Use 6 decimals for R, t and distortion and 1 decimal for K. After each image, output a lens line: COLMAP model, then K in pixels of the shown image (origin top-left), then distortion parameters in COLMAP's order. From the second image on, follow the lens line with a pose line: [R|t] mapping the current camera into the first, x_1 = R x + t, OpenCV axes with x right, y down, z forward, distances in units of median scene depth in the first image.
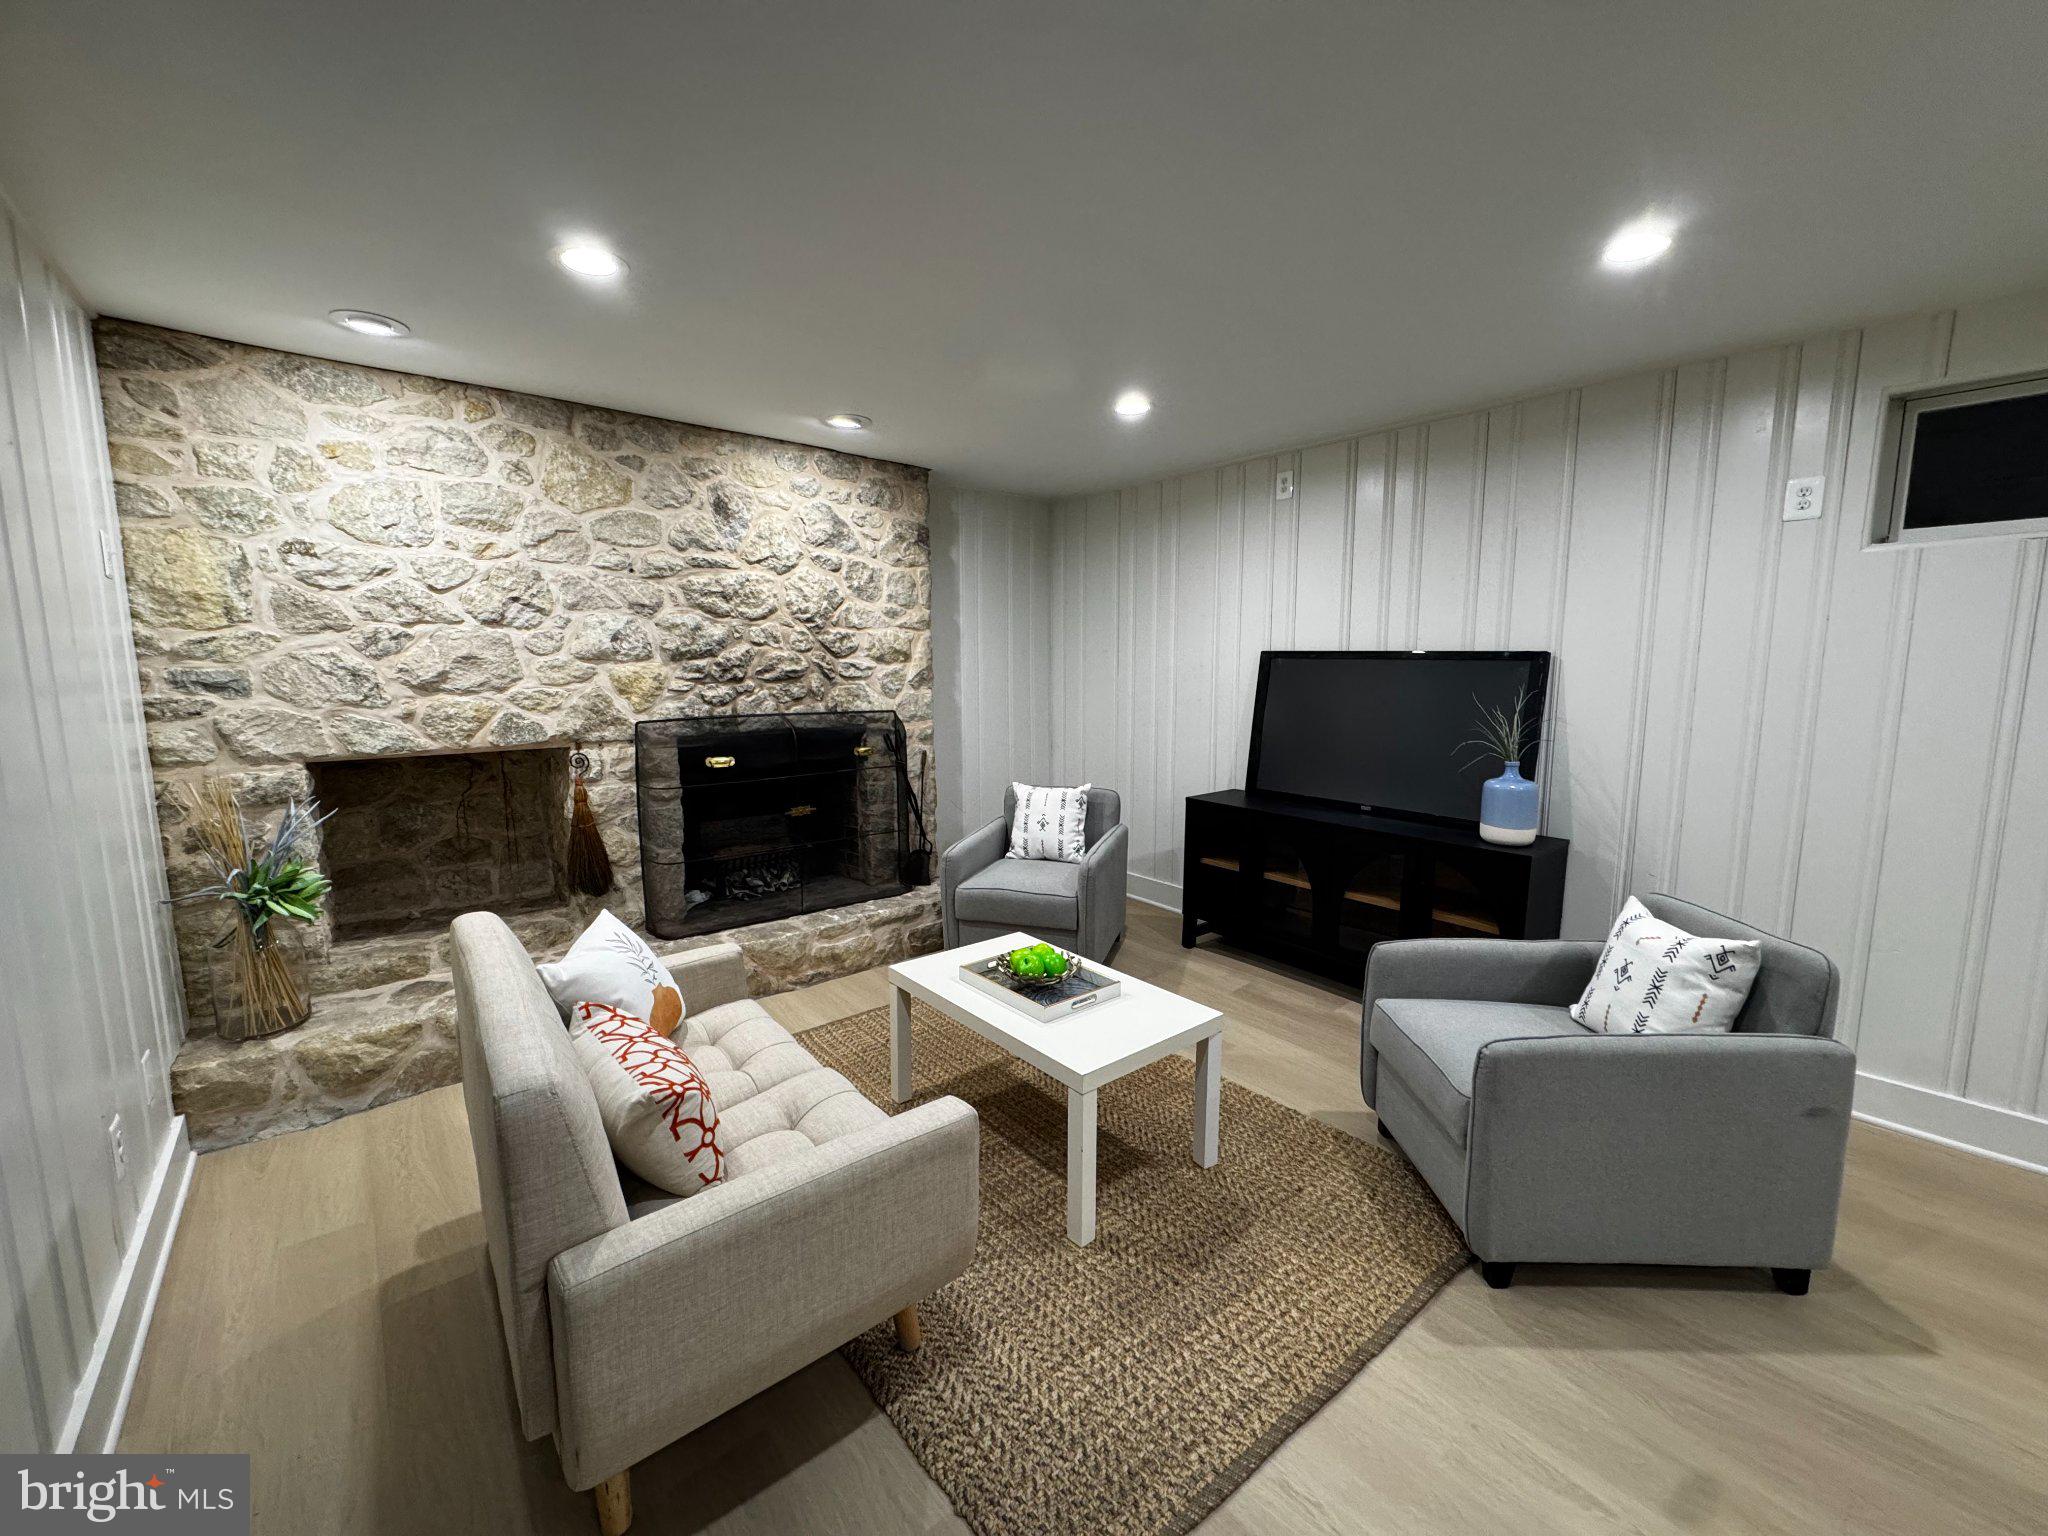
lens RADIAL K [[815.0, 0, 1022.7], [0, 815.0, 765.7], [0, 0, 1]] dist [-0.002124, 0.000202]
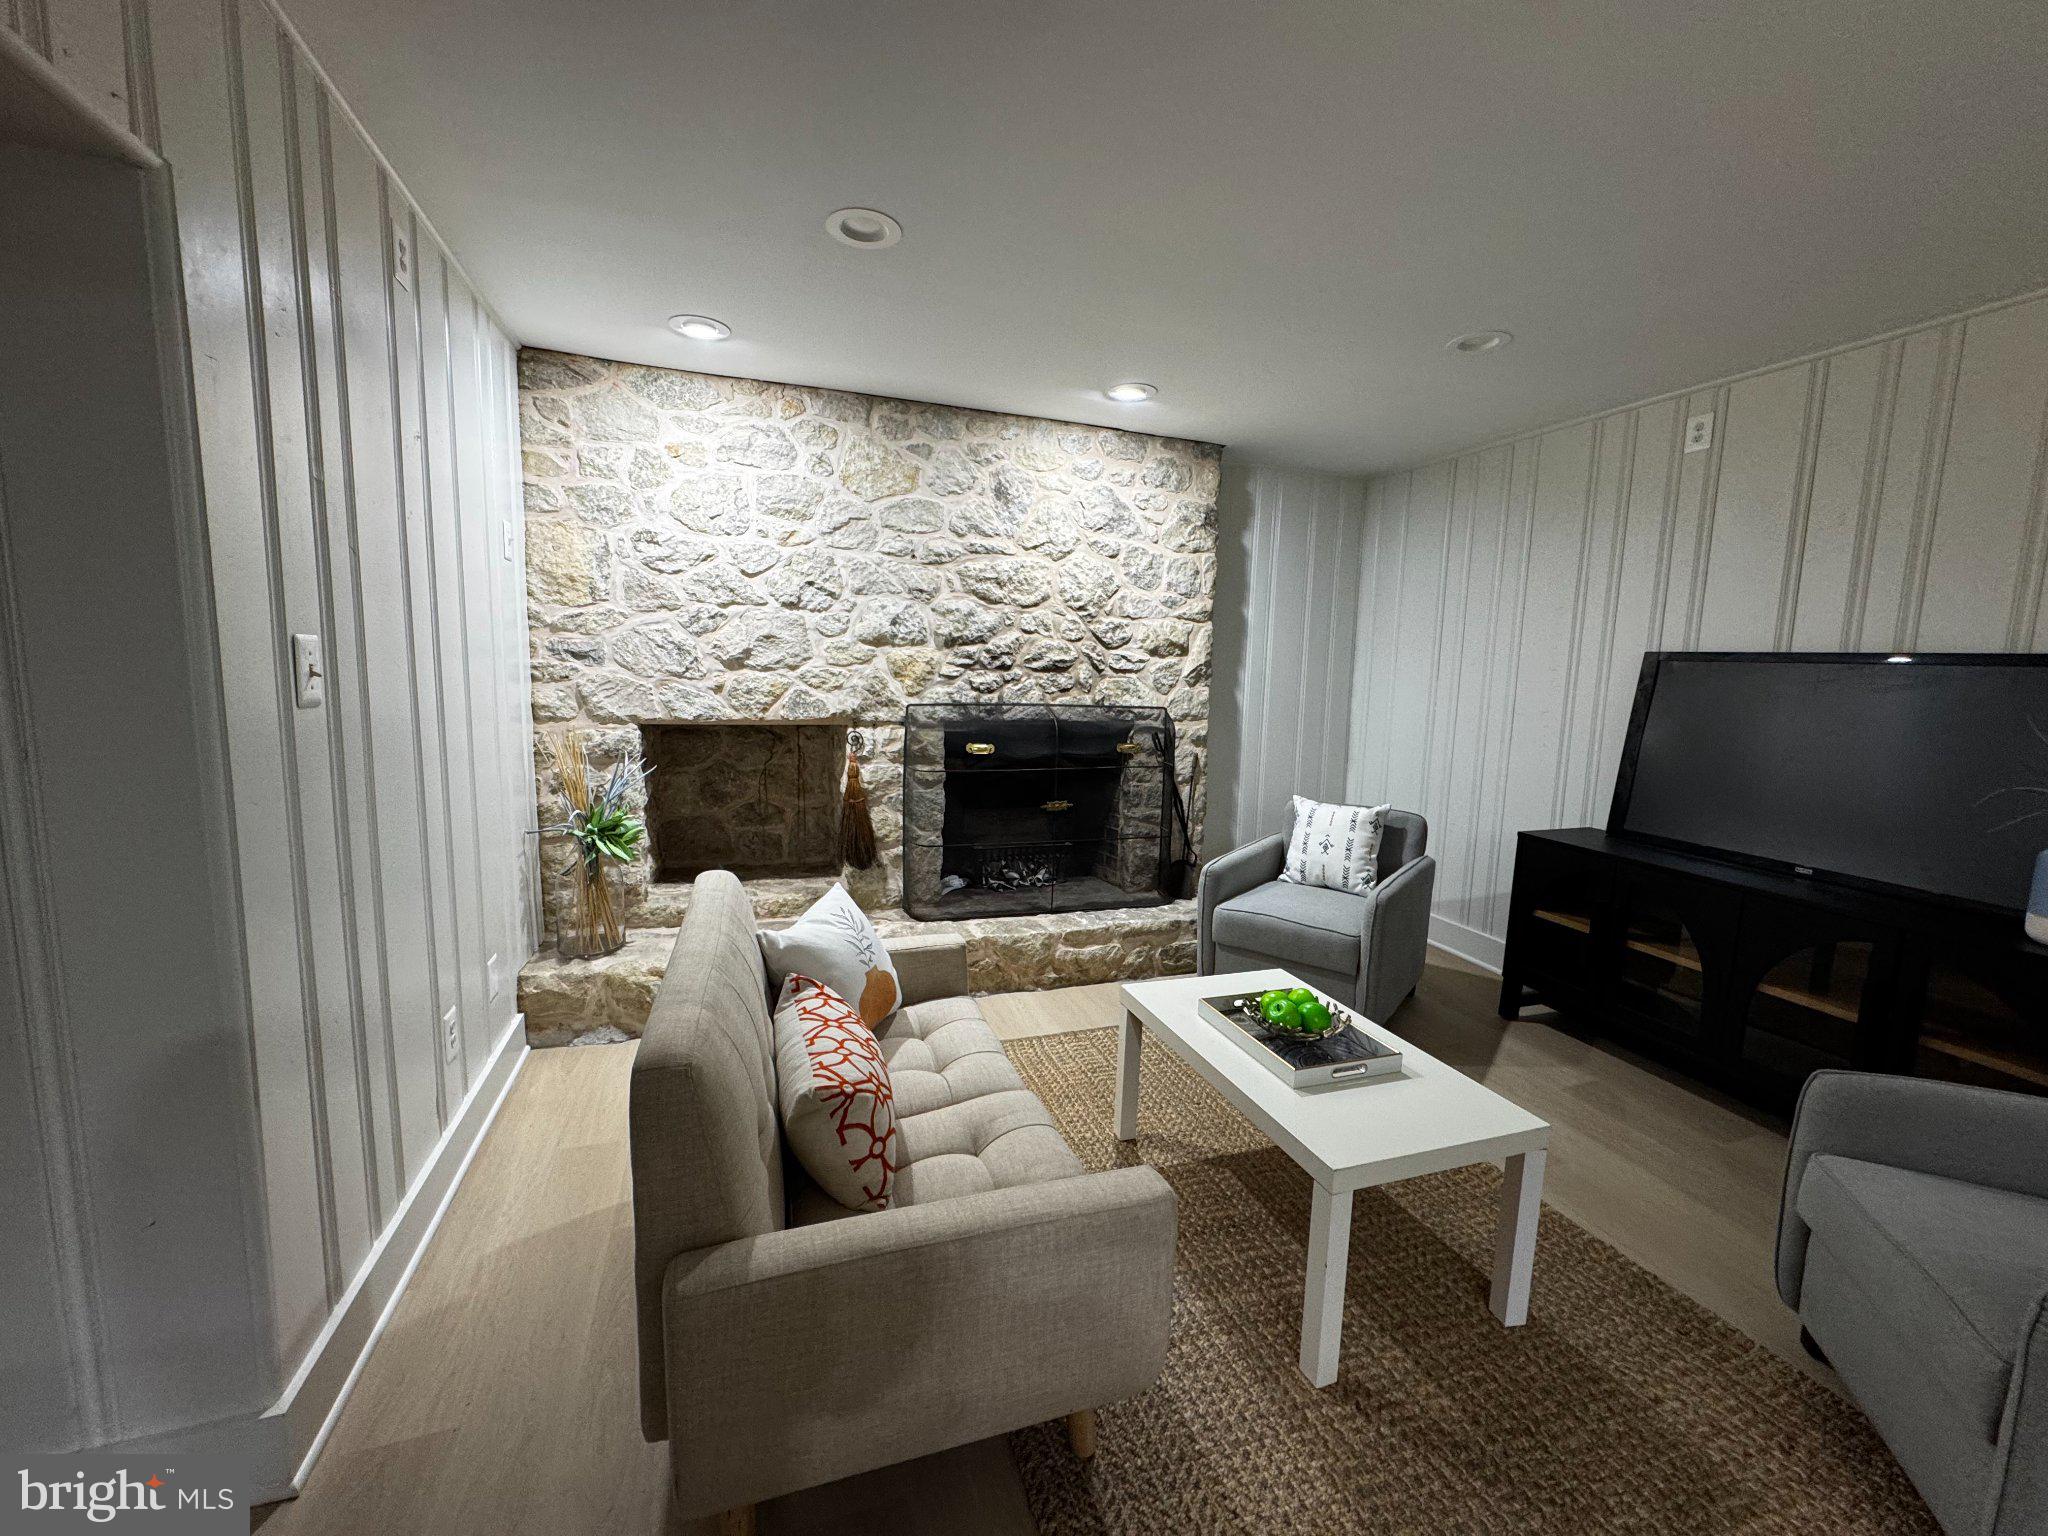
lens RADIAL K [[815.0, 0, 1021.3], [0, 815.0, 766.9], [0, 0, 1]] dist [-0.002124, 0.000202]
pose [[0.934429, 0.071066, -0.348988, 0.023946], [-0.073895, 0.997252, 0.005219, 0.009314], [0.348400, 0.020912, 0.937113, 0.099668]]
